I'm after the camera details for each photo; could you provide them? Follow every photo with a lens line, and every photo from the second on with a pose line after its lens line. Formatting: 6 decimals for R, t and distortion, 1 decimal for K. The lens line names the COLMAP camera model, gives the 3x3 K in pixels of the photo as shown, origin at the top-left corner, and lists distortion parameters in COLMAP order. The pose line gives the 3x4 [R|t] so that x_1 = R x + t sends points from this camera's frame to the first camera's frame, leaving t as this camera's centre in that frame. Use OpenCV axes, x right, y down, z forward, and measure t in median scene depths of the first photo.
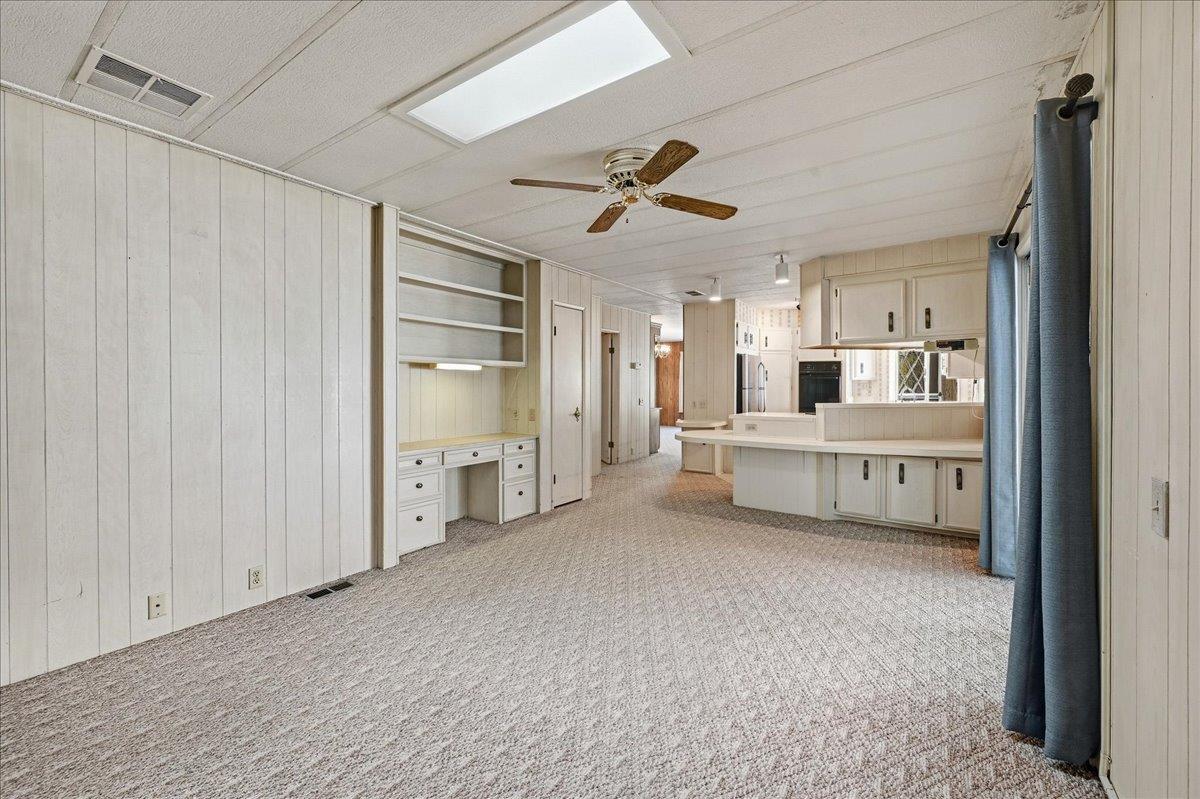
lens RADIAL K [[484.1, 0, 597.8], [0, 484.1, 388.7], [0, 0, 1]] dist [-0.000582, 0.000055]
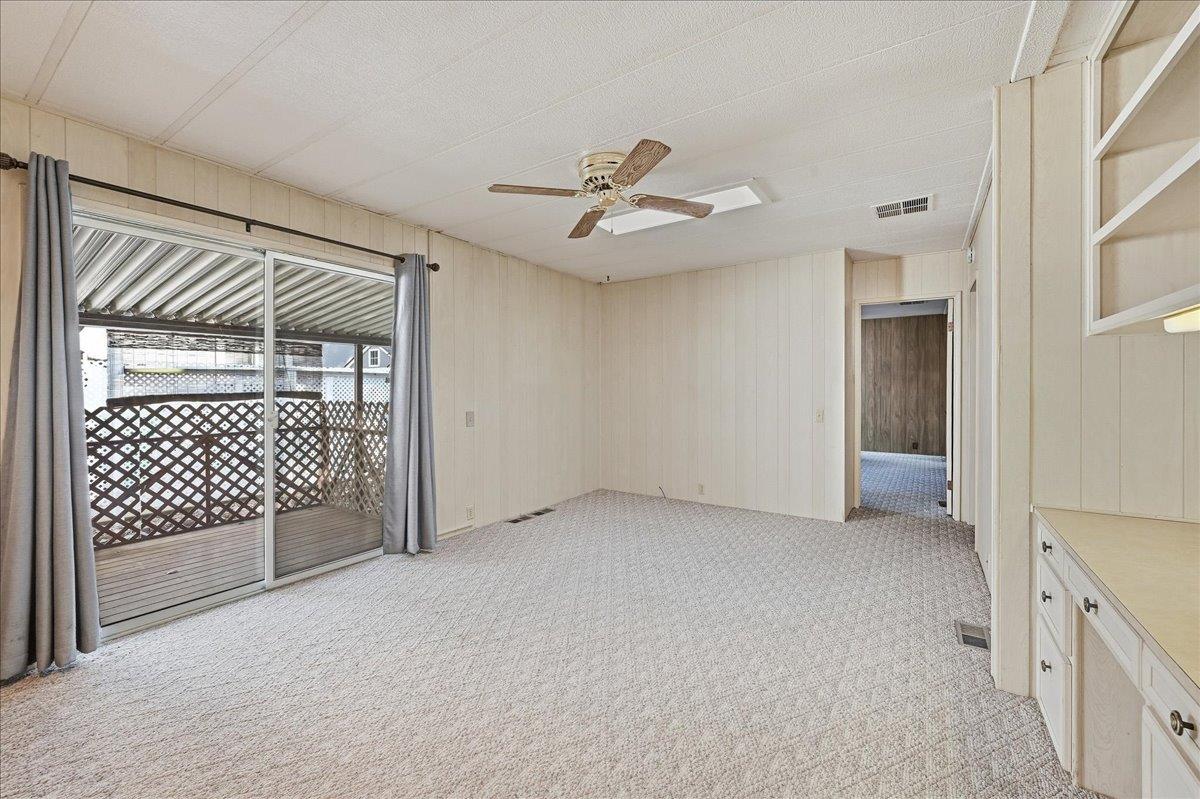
lens RADIAL K [[484.1, 0, 597.8], [0, 484.1, 388.7], [0, 0, 1]] dist [-0.000582, 0.000055]
pose [[-0.999850, 0.002885, -0.017073, 0.105288], [0.002684, 0.999927, 0.011775, -0.012730], [0.017106, 0.011728, -0.999785, 2.018209]]
